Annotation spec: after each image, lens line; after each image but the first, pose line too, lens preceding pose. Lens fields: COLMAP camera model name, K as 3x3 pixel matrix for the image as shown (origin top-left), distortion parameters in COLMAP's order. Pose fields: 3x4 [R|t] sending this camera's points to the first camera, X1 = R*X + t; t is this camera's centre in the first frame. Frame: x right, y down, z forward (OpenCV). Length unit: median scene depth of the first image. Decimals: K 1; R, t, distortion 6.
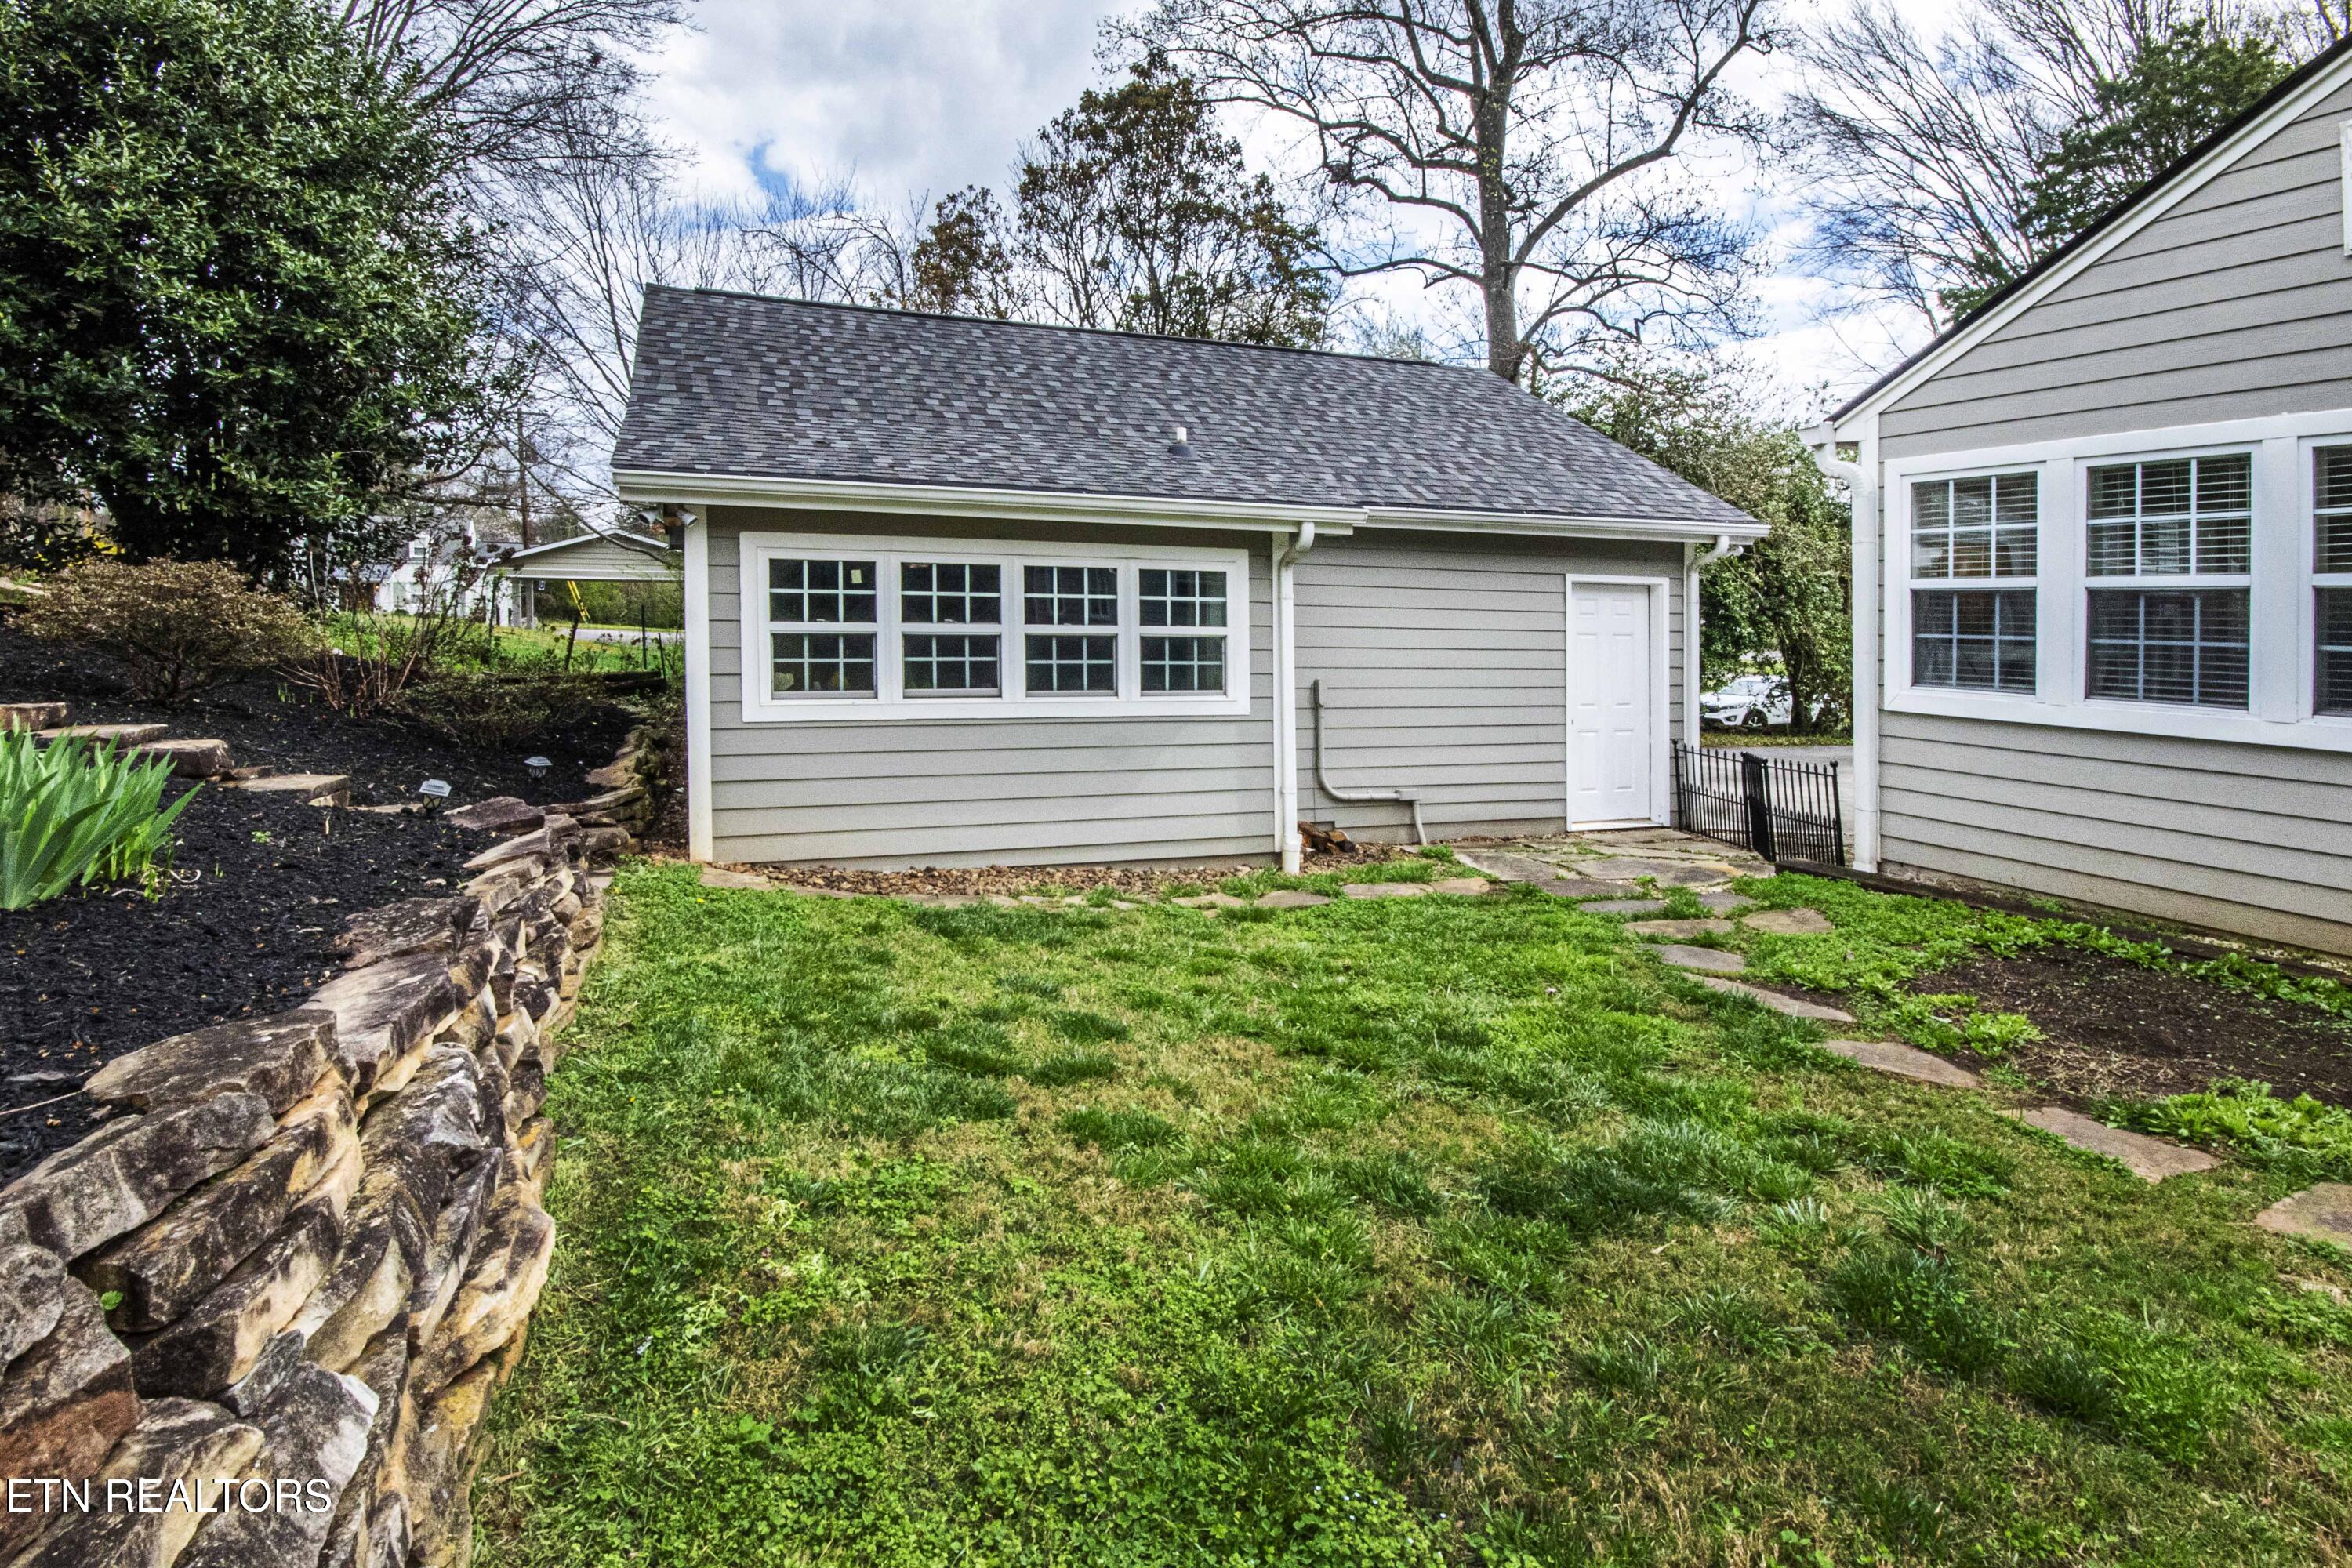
lens RADIAL K [[1084.6, 0, 1113.1], [0, 1084.6, 652.4], [0, 0, 1]] dist [-0.013939, -0.000413]
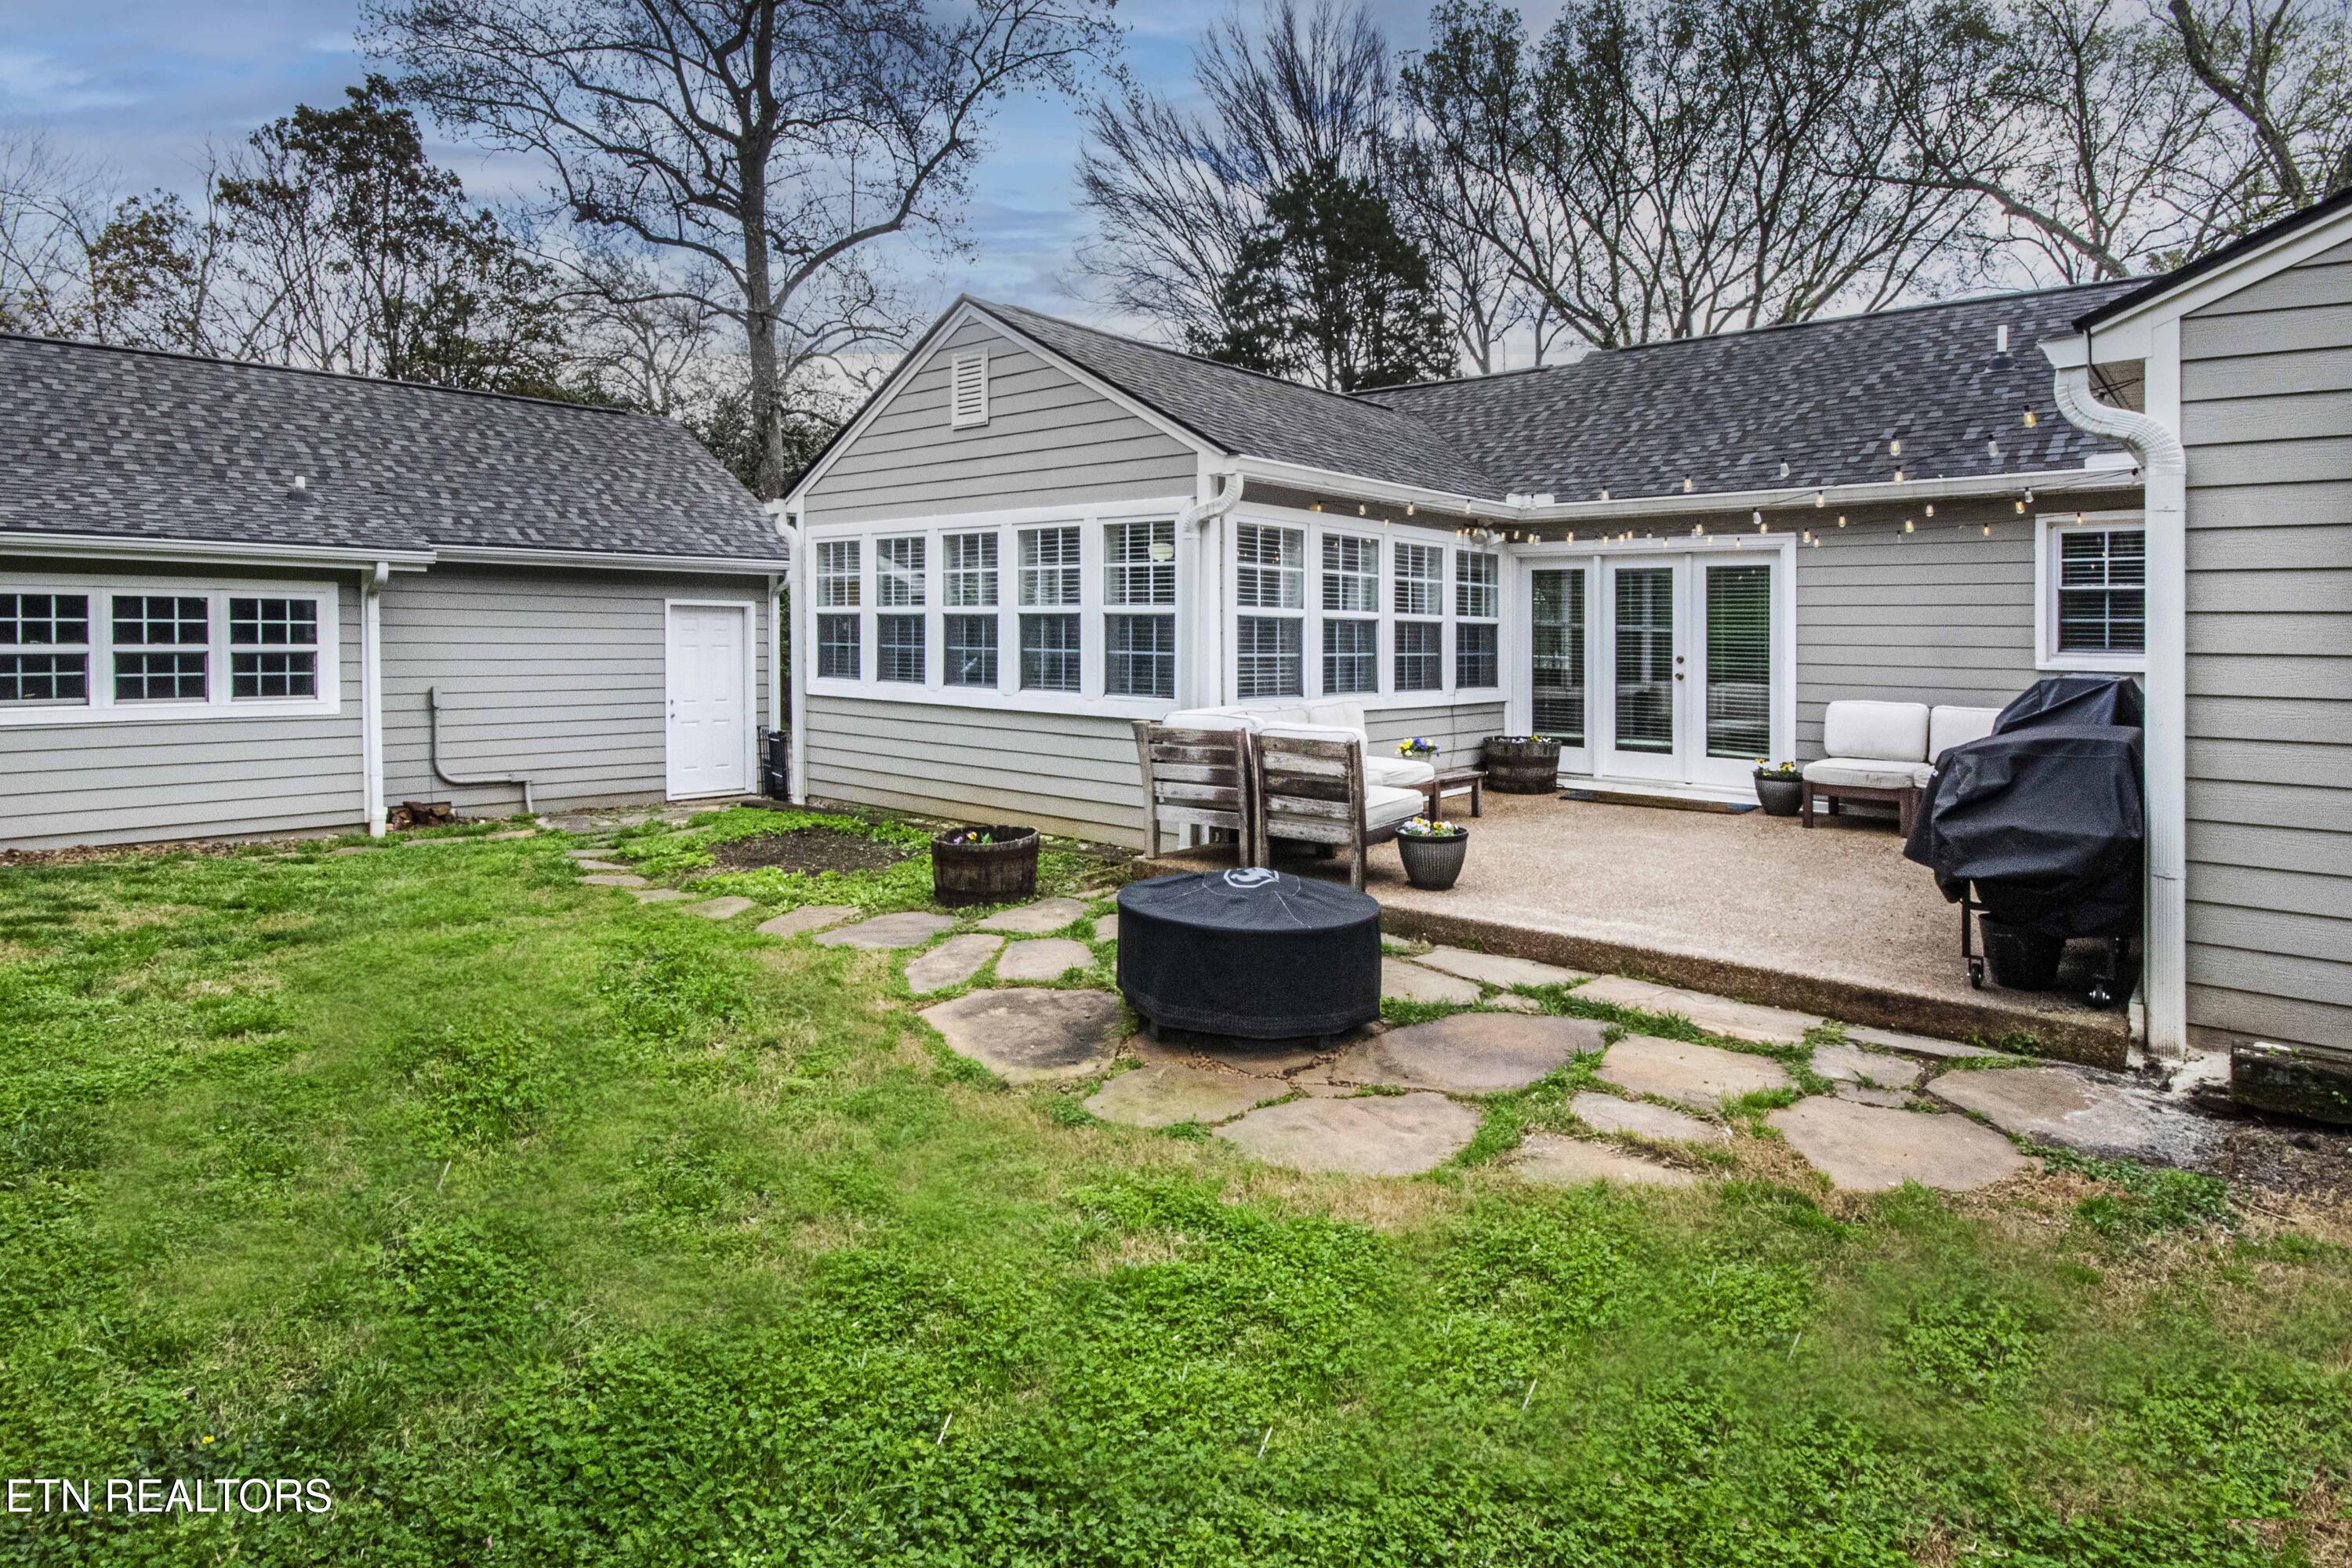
lens RADIAL K [[1275.4, 0, 1097.1], [0, 1275.4, 630.9], [0, 0, 1]] dist [-0.002047, -0.013671]
pose [[0.910693, -0.008083, 0.413006, 0.303940], [0.020676, 0.999447, -0.026032, 0.017214], [-0.412567, 0.032246, 0.910356, -0.674512]]
